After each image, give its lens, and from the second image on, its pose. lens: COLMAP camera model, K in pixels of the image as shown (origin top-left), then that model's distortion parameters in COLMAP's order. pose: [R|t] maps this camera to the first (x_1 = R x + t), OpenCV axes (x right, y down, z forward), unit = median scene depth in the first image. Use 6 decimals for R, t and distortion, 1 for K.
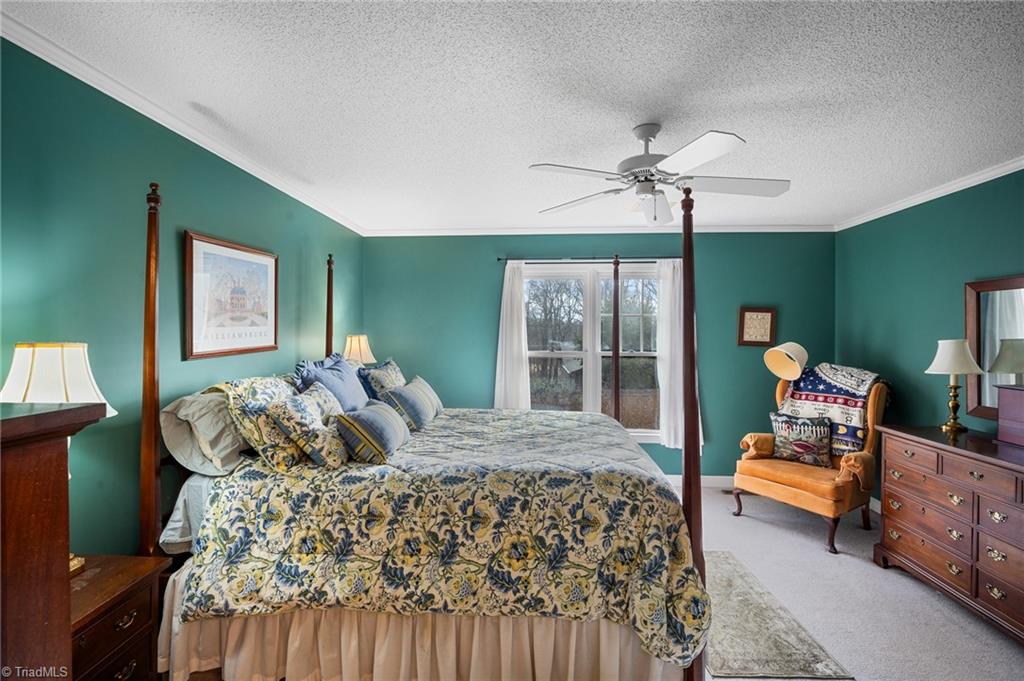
lens RADIAL K [[451.6, 0, 505.4], [0, 451.6, 332.9], [0, 0, 1]] dist [-0.014518, 0.003880]
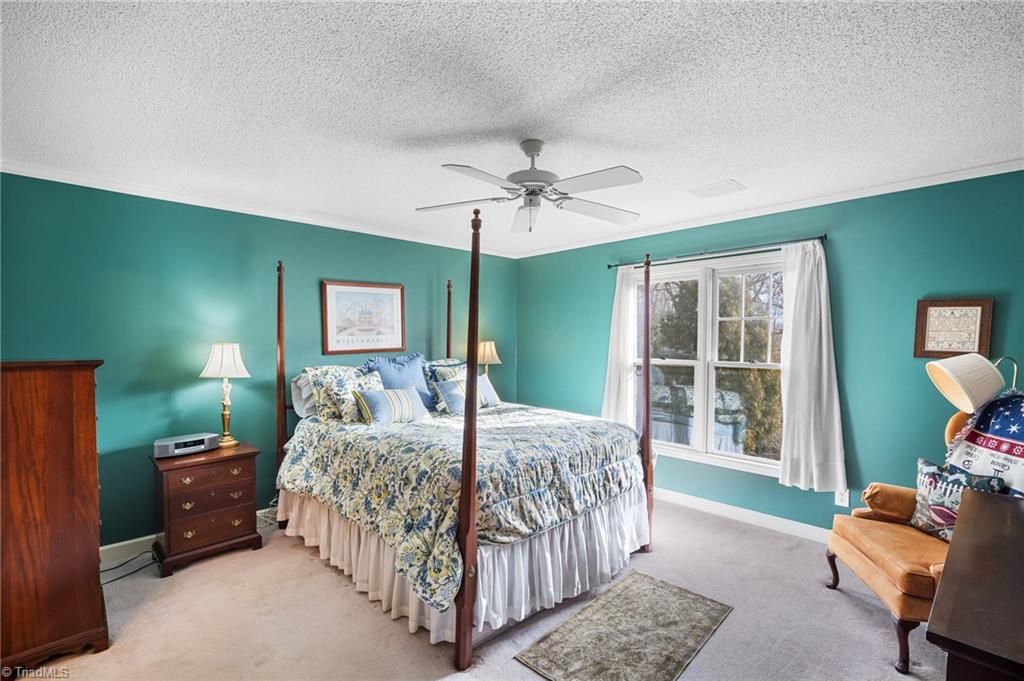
lens RADIAL K [[455.4, 0, 502.3], [0, 455.4, 350.4], [0, 0, 1]] dist [-0.003726, -0.000287]
pose [[0.740021, 0.015126, -0.672413, 0.753148], [-0.000066, 0.999749, 0.022418, 0.003233], [0.672583, -0.016545, 0.739836, 0.118556]]
